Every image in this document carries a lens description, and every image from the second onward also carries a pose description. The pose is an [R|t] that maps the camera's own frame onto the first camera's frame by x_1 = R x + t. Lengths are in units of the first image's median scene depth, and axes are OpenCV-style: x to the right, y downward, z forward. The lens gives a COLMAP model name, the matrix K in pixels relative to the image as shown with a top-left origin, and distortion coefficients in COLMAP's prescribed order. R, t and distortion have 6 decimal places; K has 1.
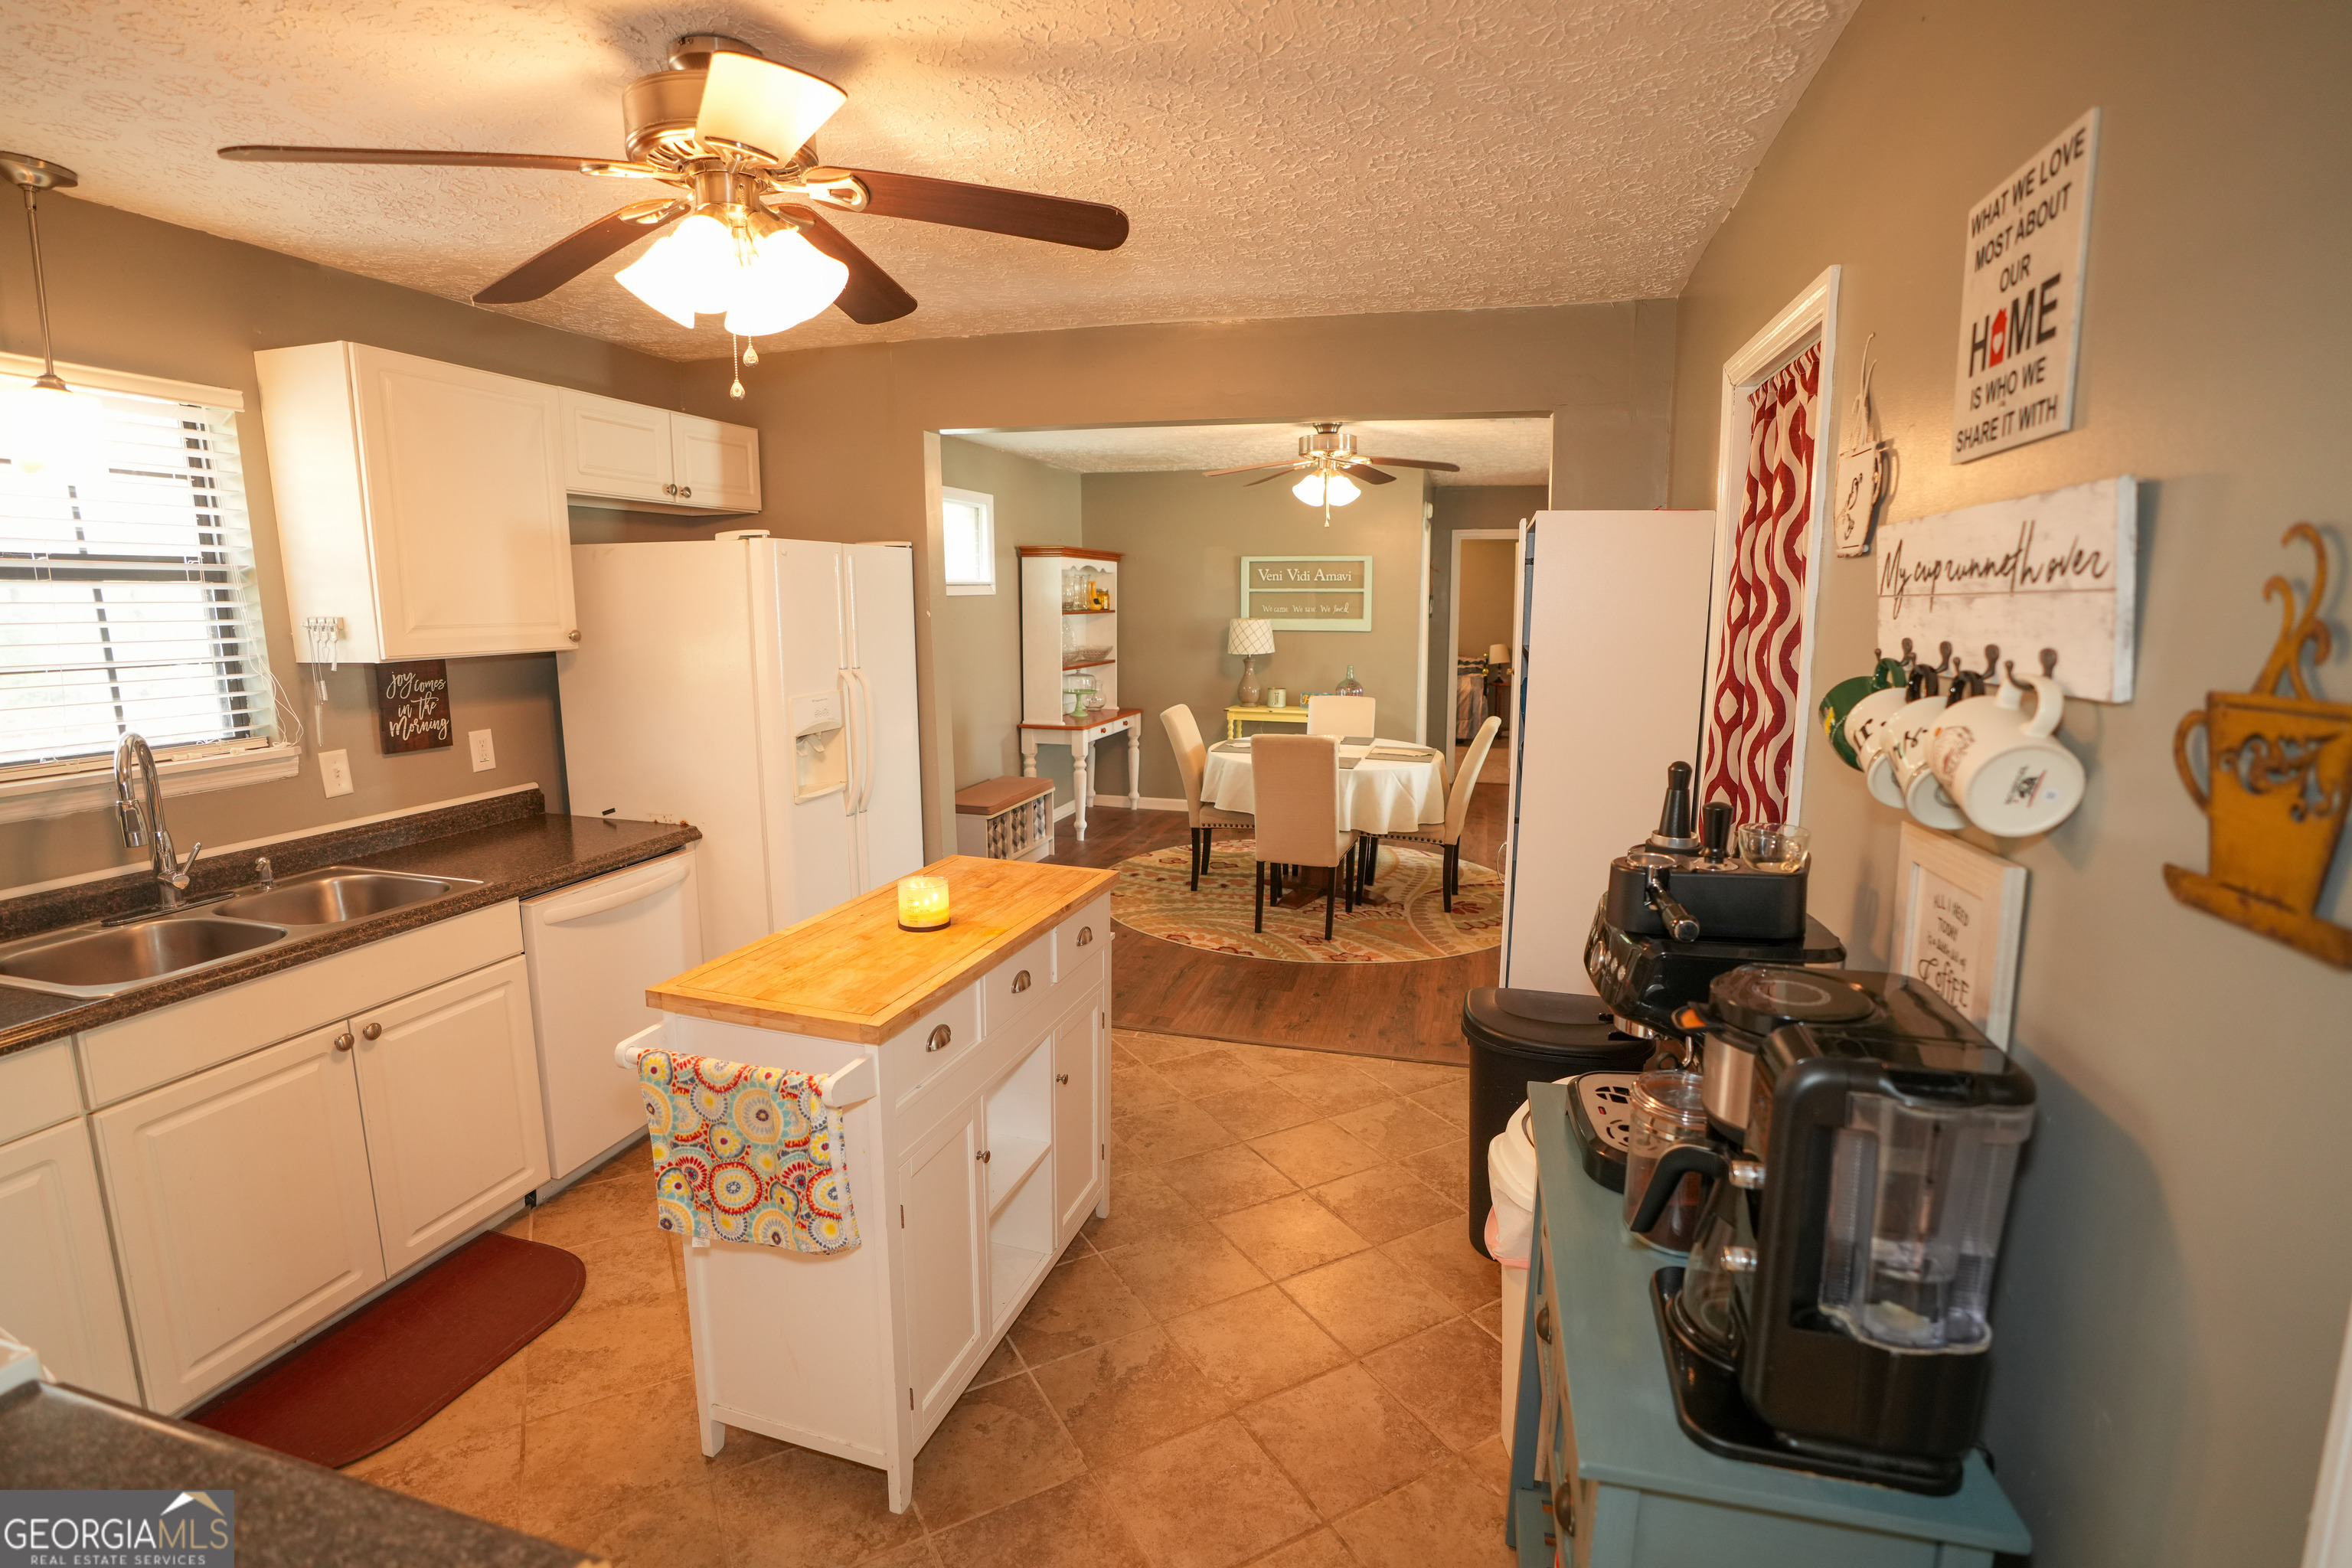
lens RADIAL K [[1103.4, 0, 1180.1], [0, 1103.4, 802.1], [0, 0, 1]] dist [-0.056935, 0.019312]
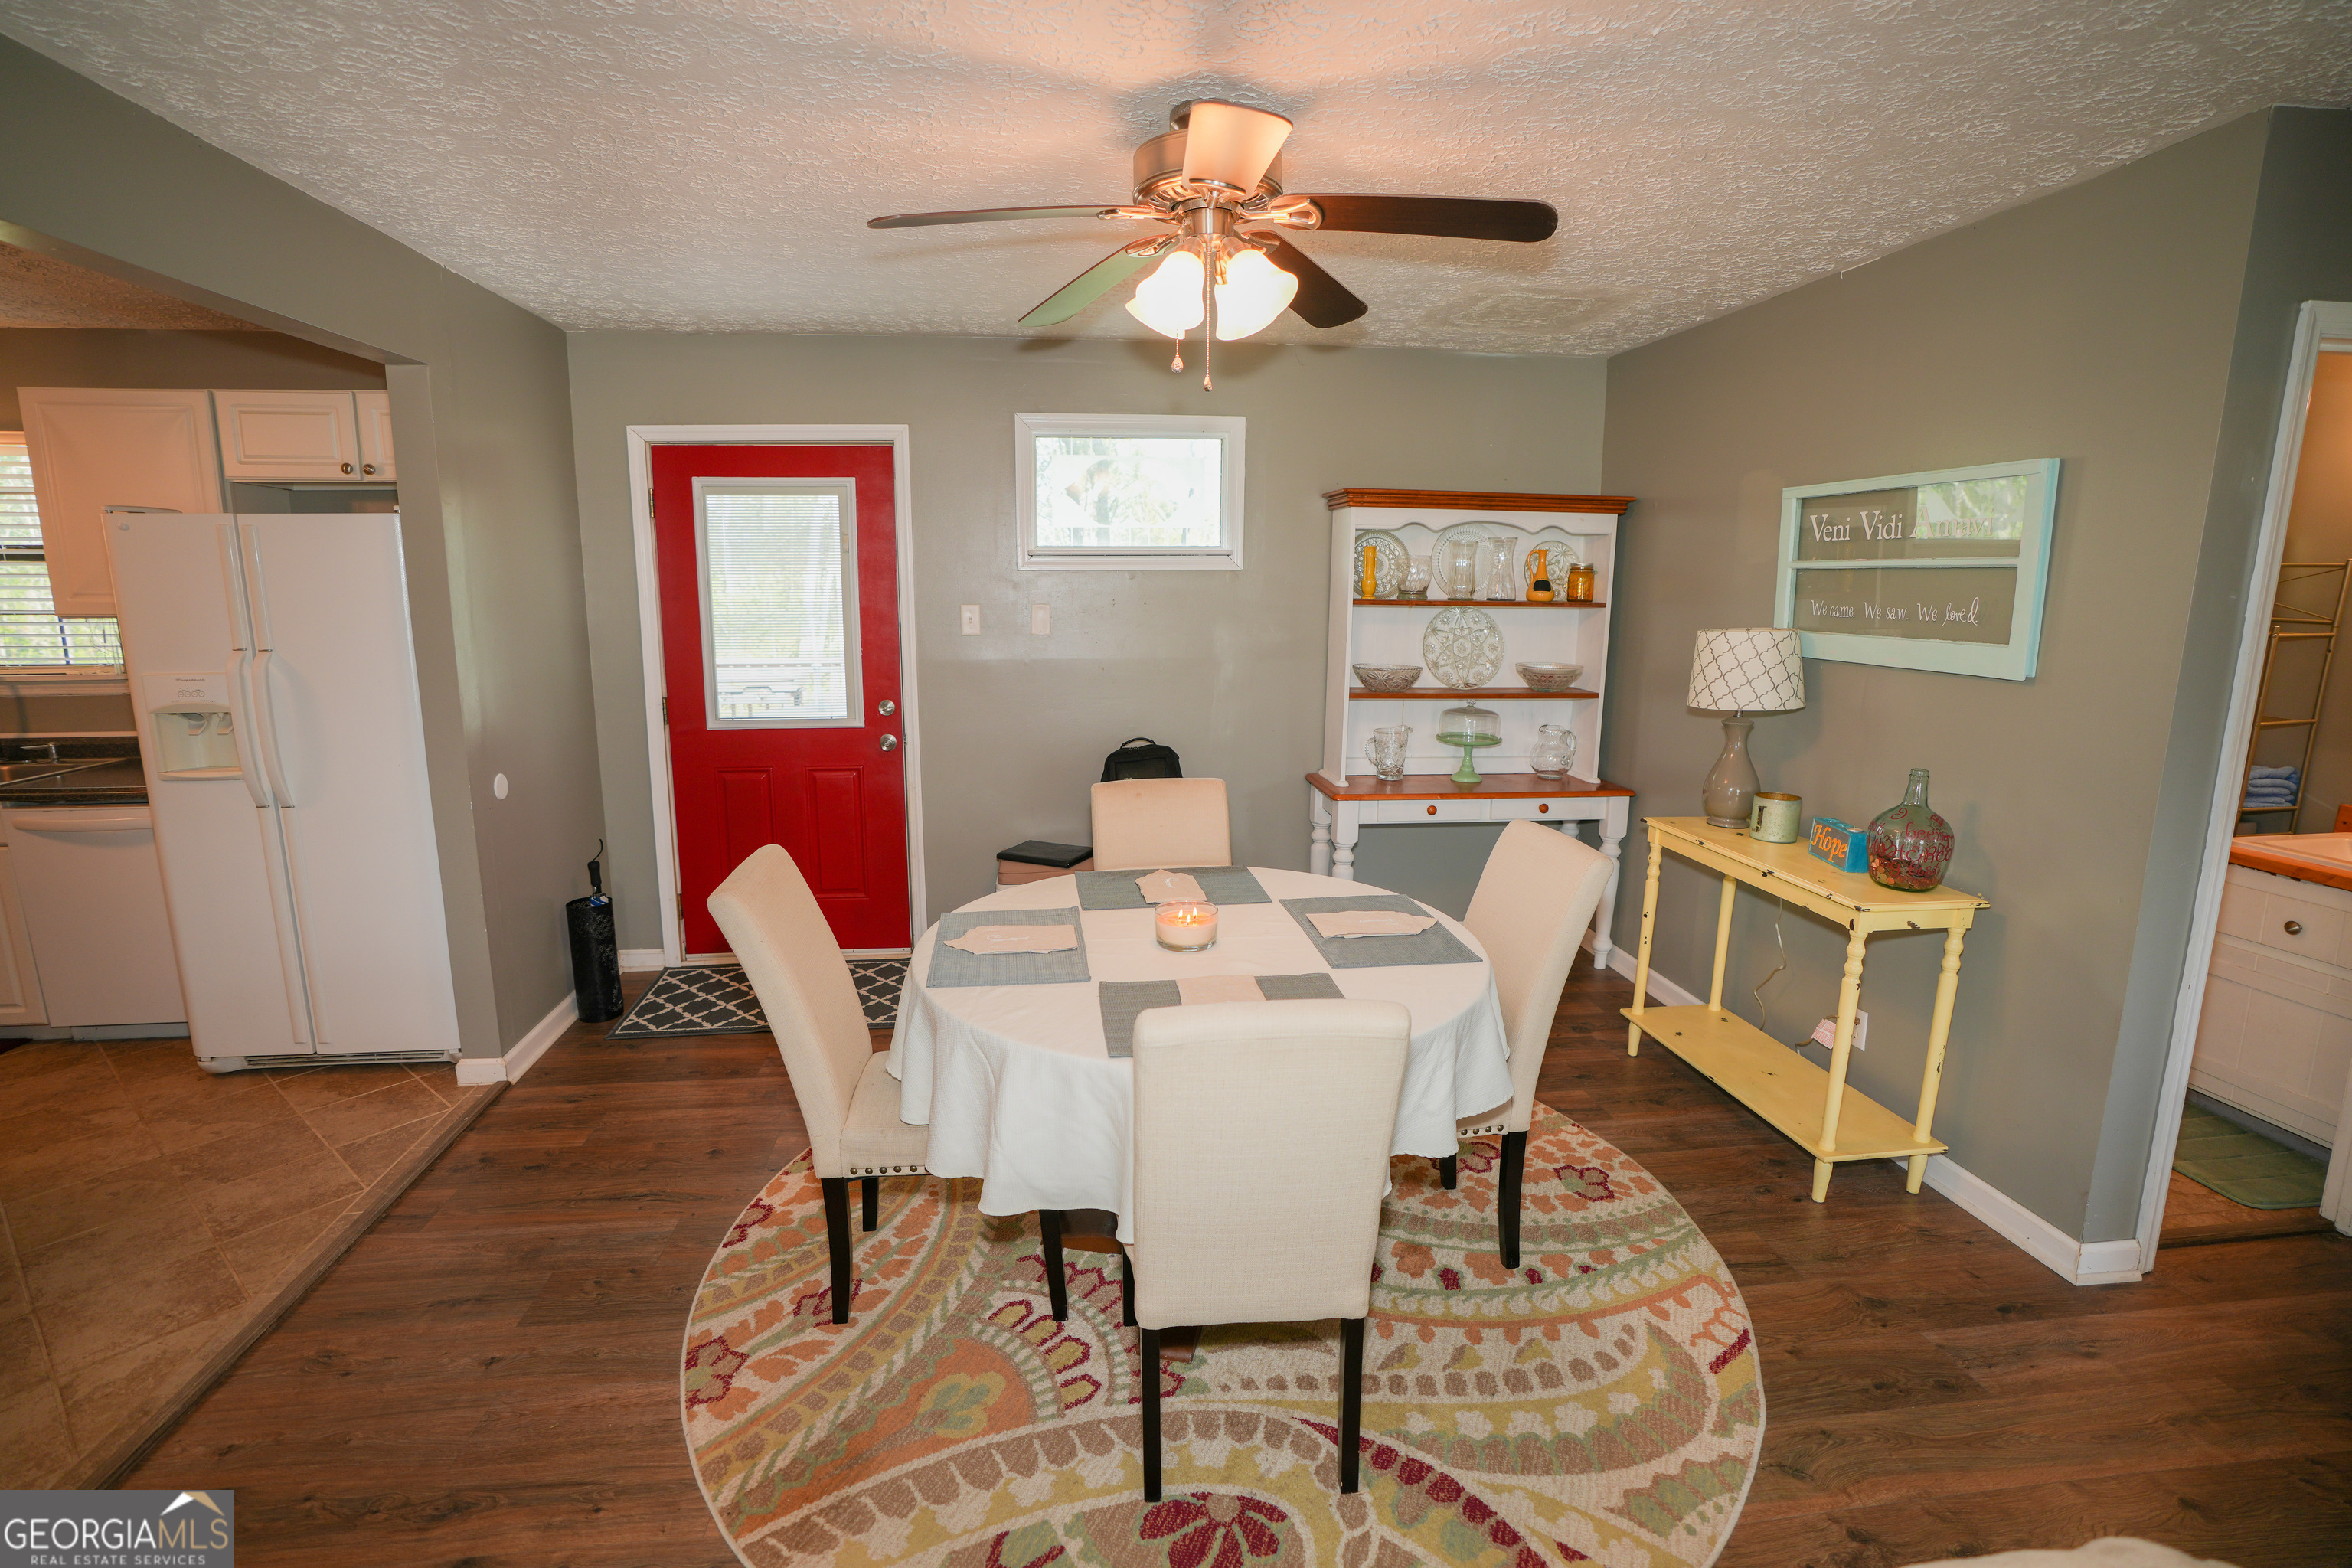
lens RADIAL K [[1103.4, 0, 1179.0], [0, 1103.4, 781.1], [0, 0, 1]] dist [-0.056935, 0.019312]
pose [[0.375943, 0.173121, -0.910327, 0.824411], [-0.174615, 0.978029, 0.113884, -0.252073], [0.910042, 0.116143, 0.397913, 1.358124]]
